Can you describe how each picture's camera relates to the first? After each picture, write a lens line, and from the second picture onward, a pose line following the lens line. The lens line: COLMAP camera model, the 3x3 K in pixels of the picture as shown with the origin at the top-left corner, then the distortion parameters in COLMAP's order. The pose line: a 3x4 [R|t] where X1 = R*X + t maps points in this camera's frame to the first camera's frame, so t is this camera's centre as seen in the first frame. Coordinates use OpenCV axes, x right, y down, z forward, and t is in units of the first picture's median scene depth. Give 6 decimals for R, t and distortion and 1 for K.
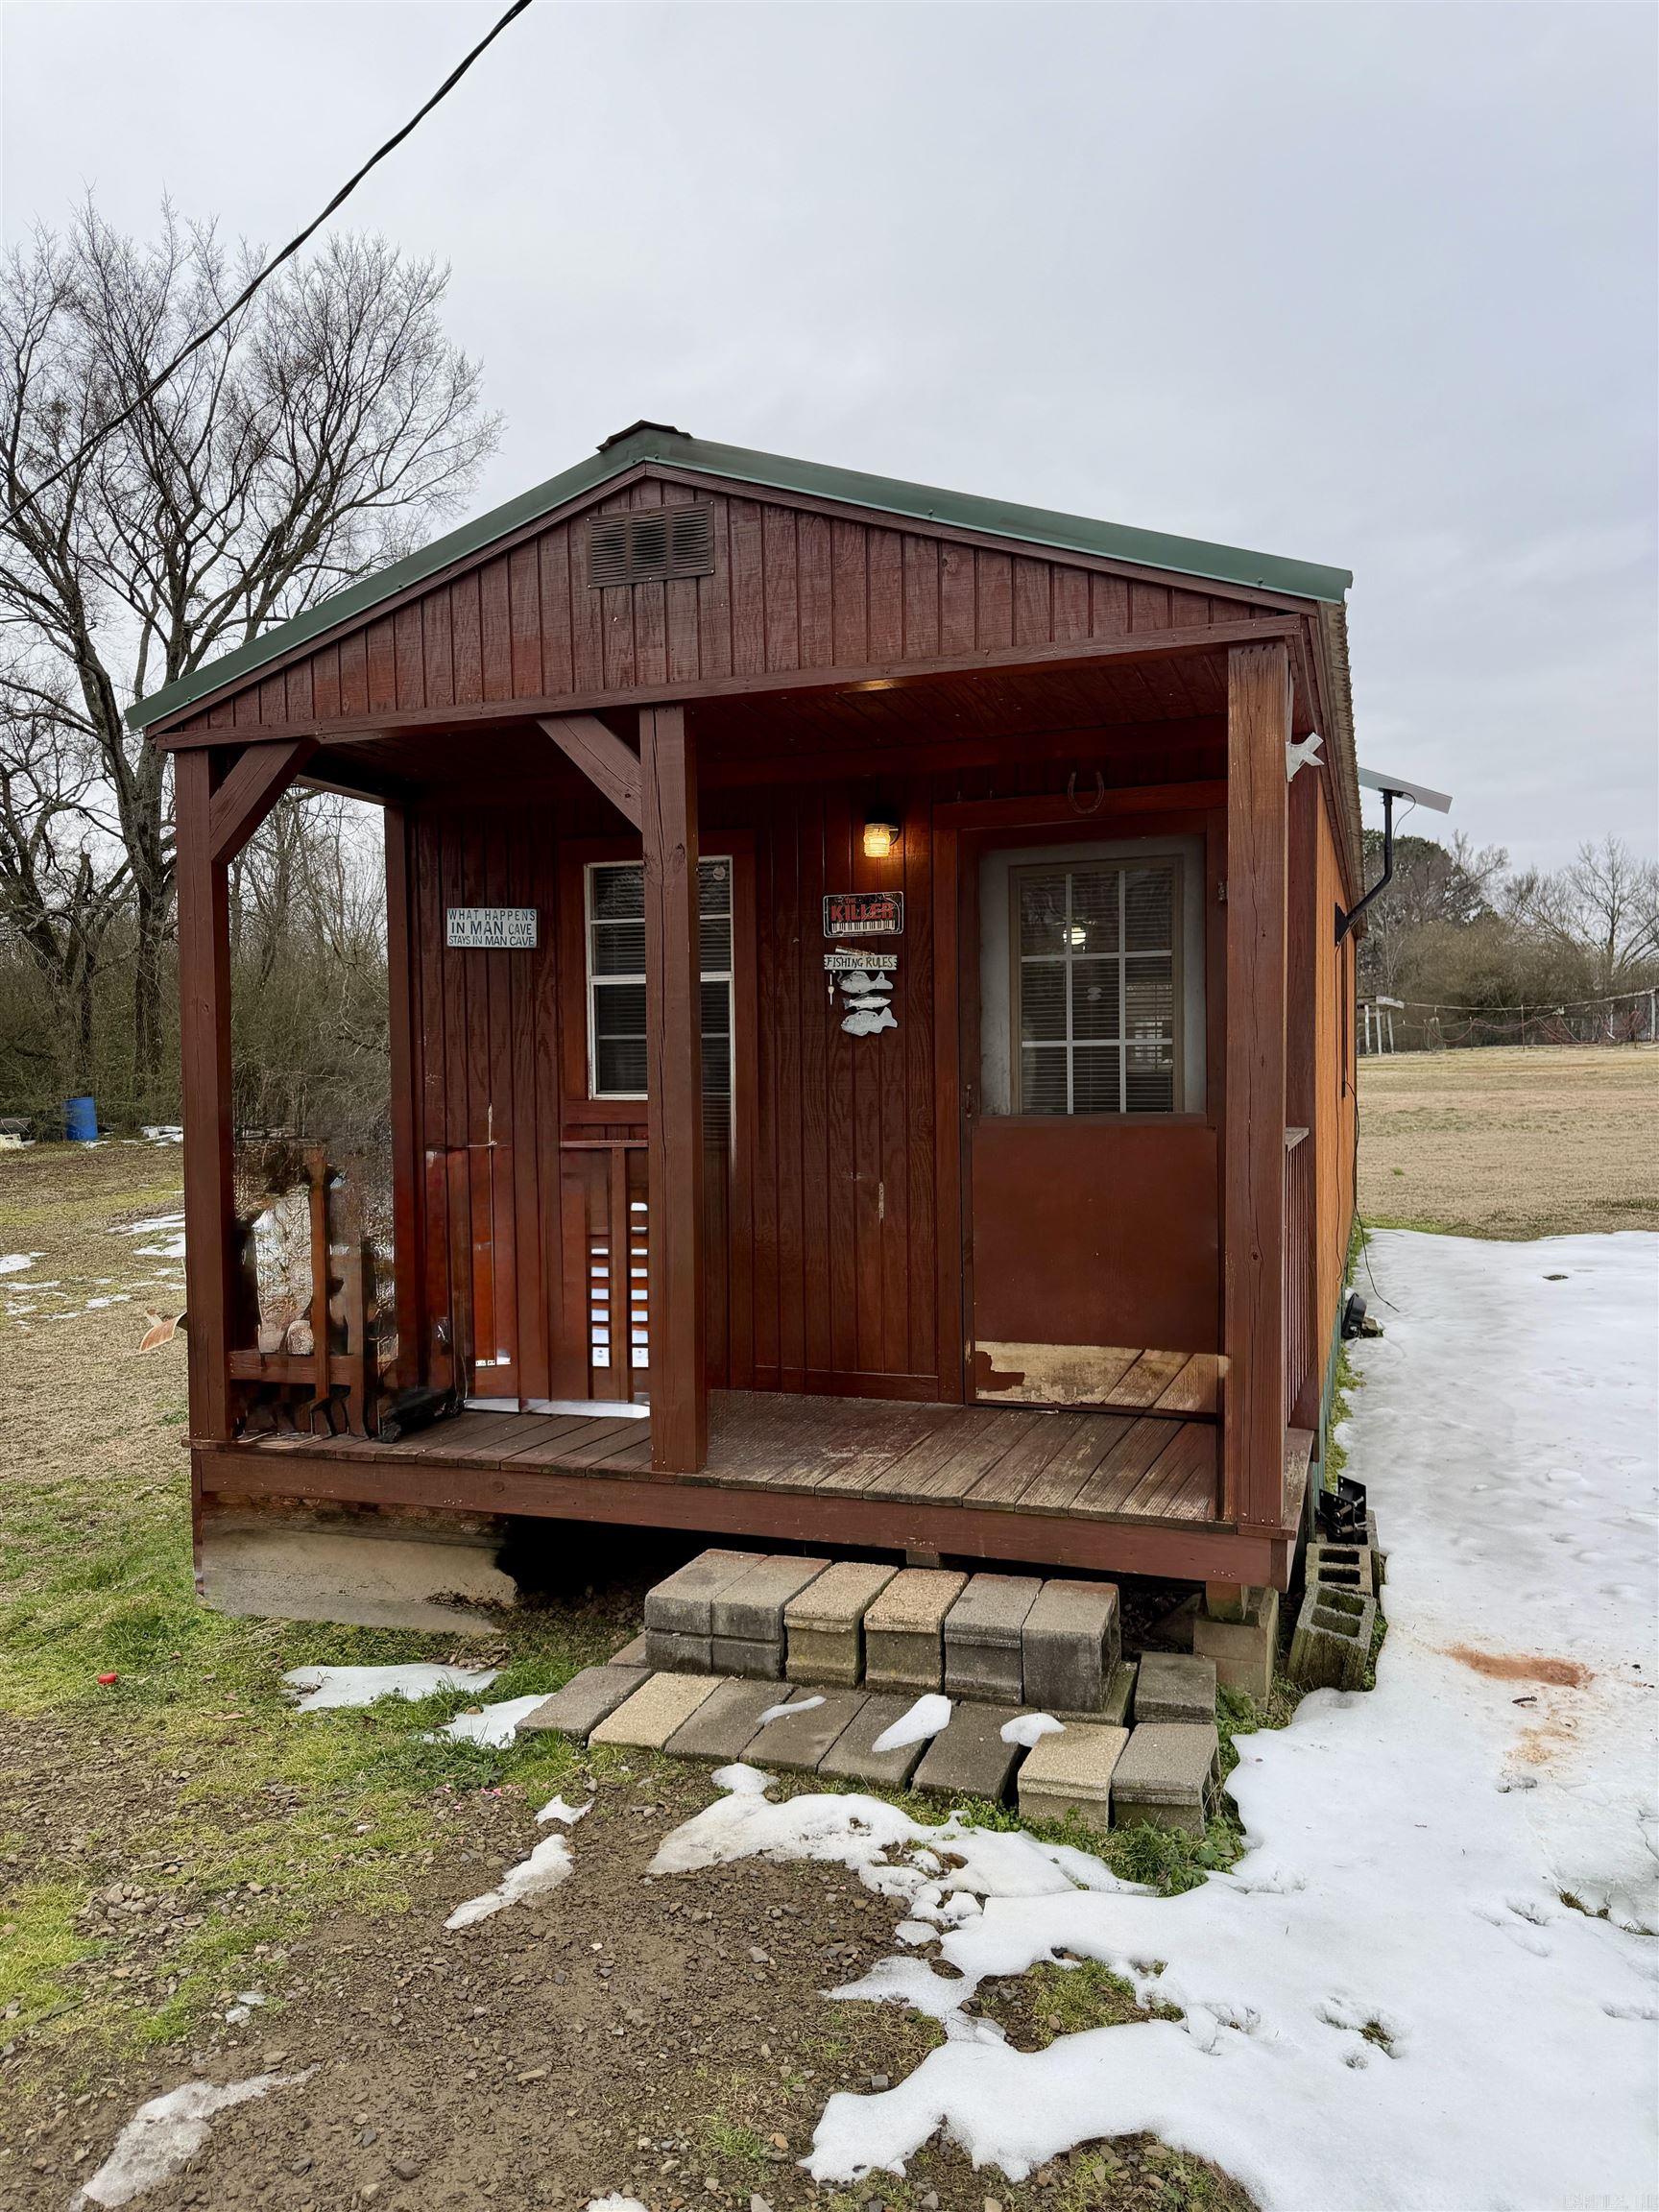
lens RADIAL K [[1556.4, 0, 825.4], [0, 1556.4, 1121.1], [0, 0, 1]] dist [0.076231, -0.082398]
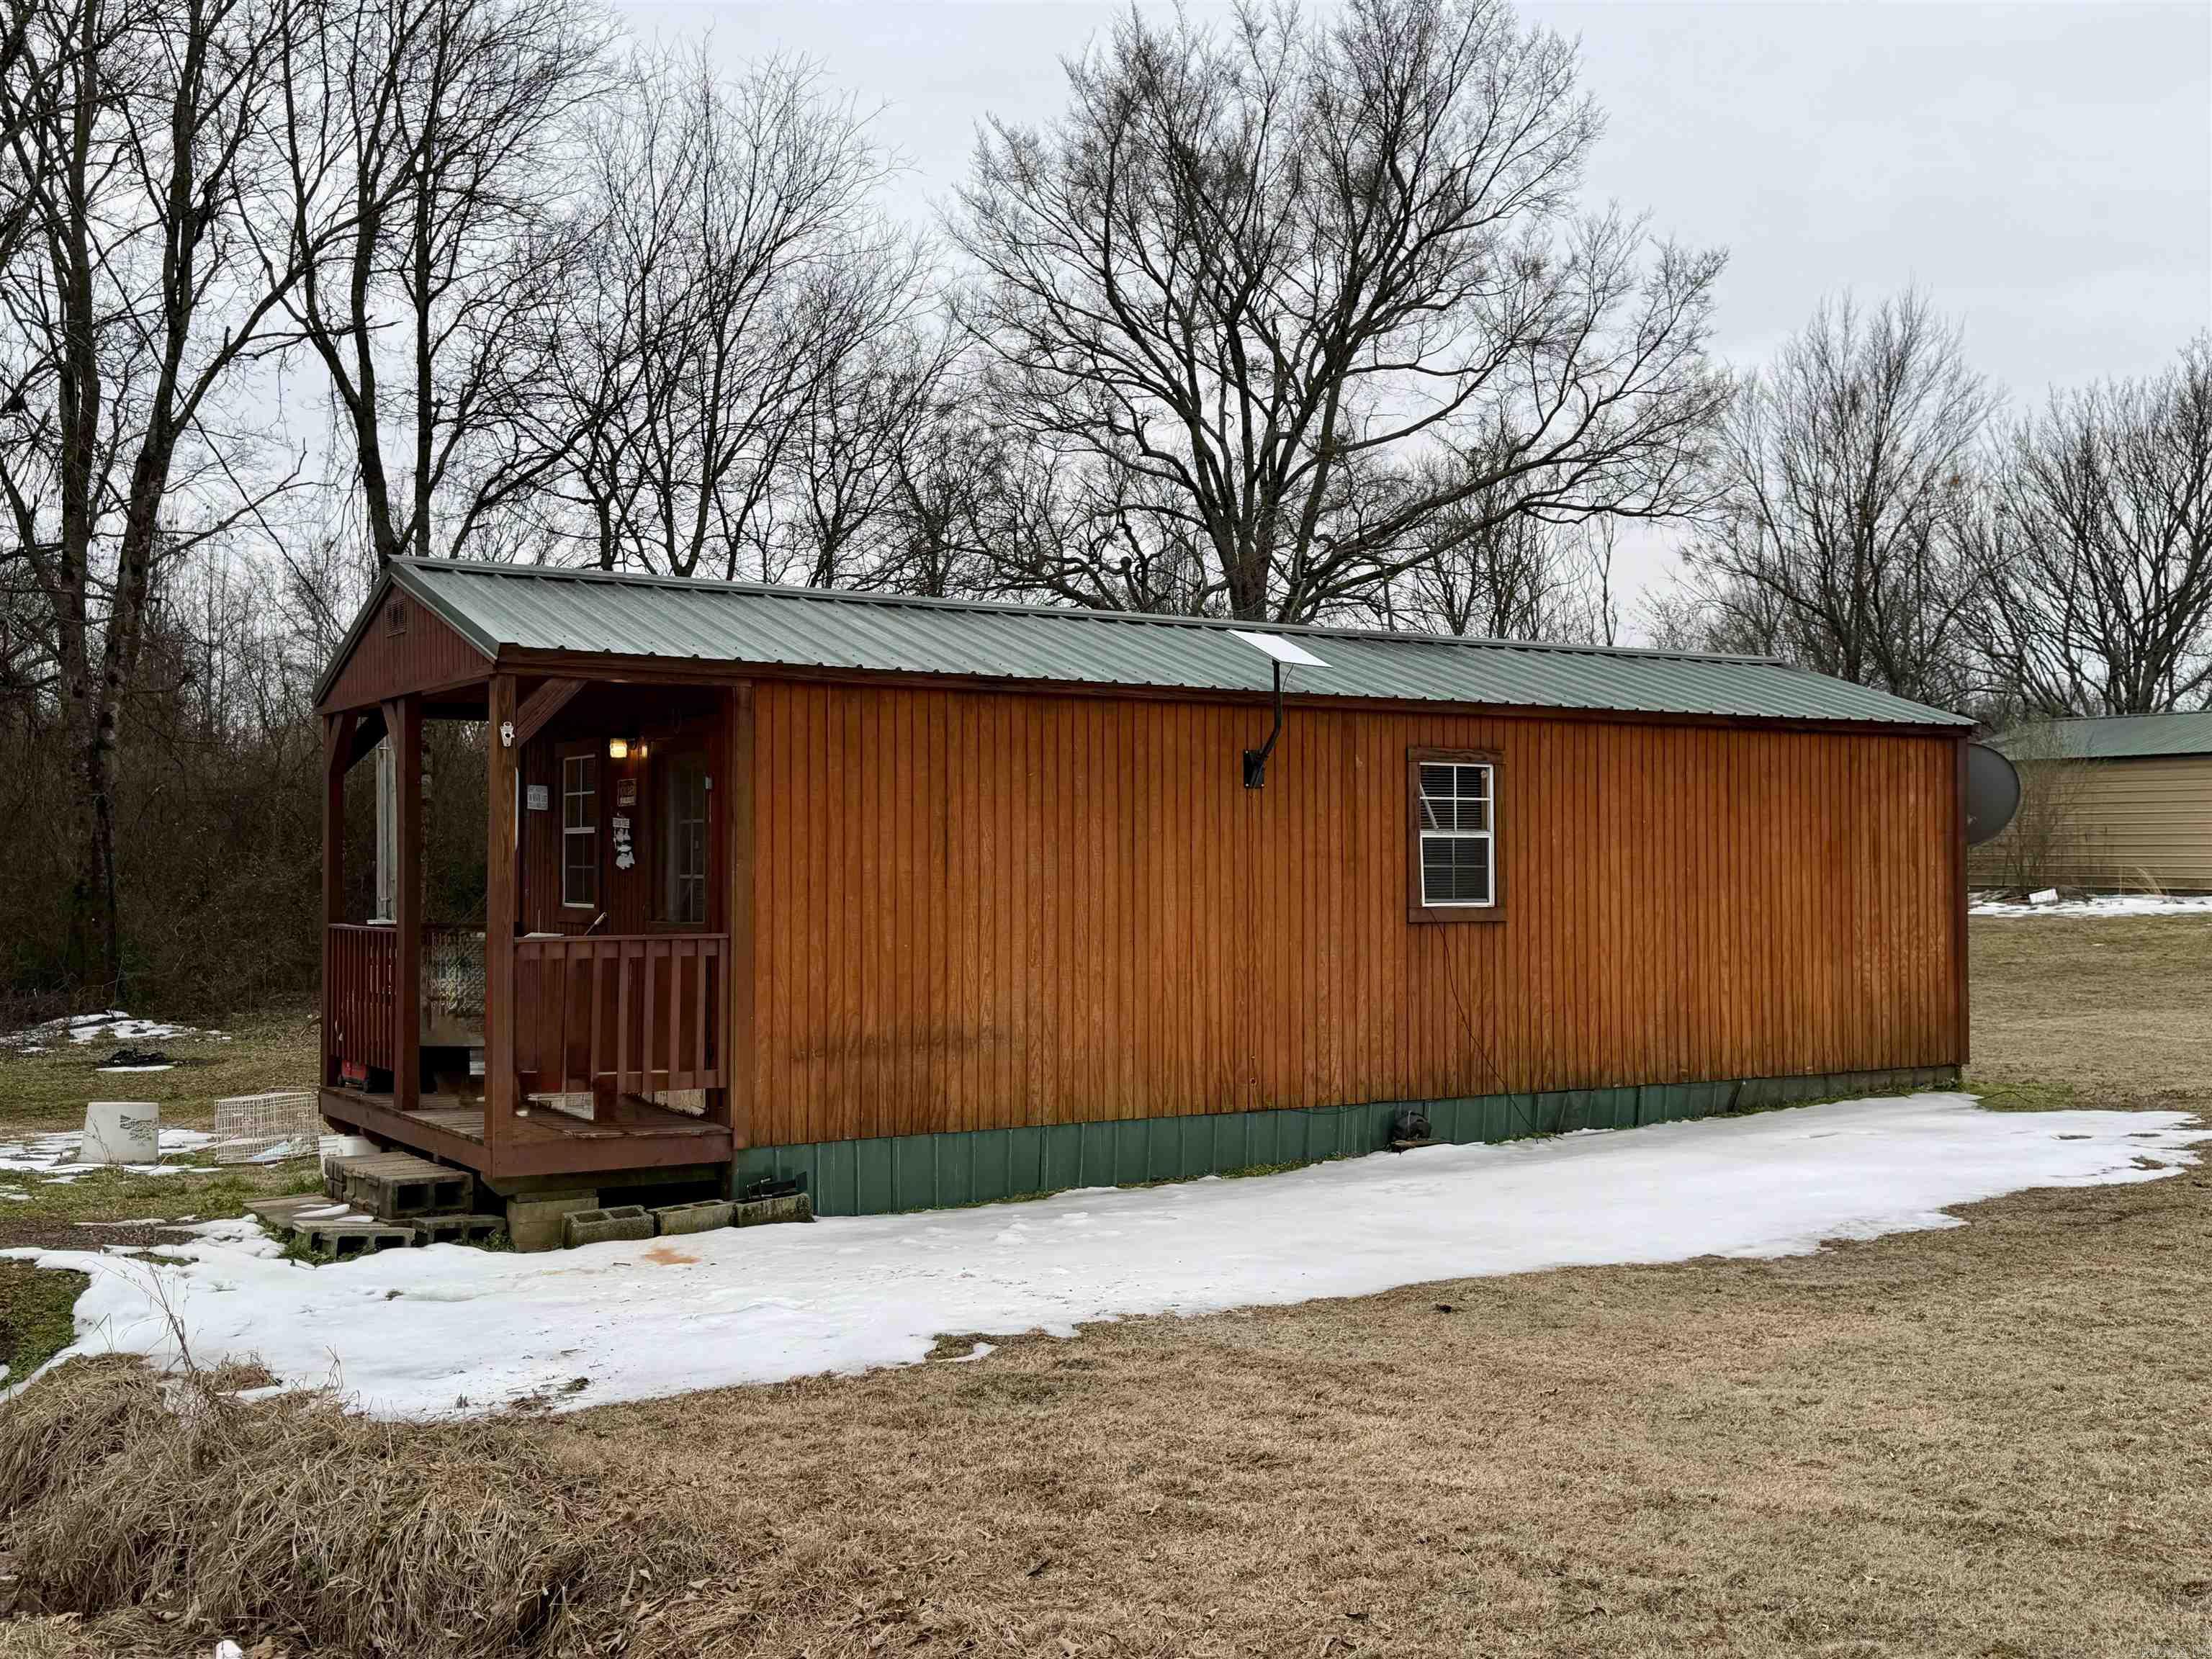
lens RADIAL K [[2227.6, 0, 1101.0], [0, 2227.6, 868.9], [0, 0, 1]] dist [0.114943, -0.212897]
pose [[0.802898, 0.010996, -0.596014, 0.313650], [-0.033205, 0.999102, -0.026300, -0.002184], [0.595190, 0.040907, 0.802543, -0.093280]]
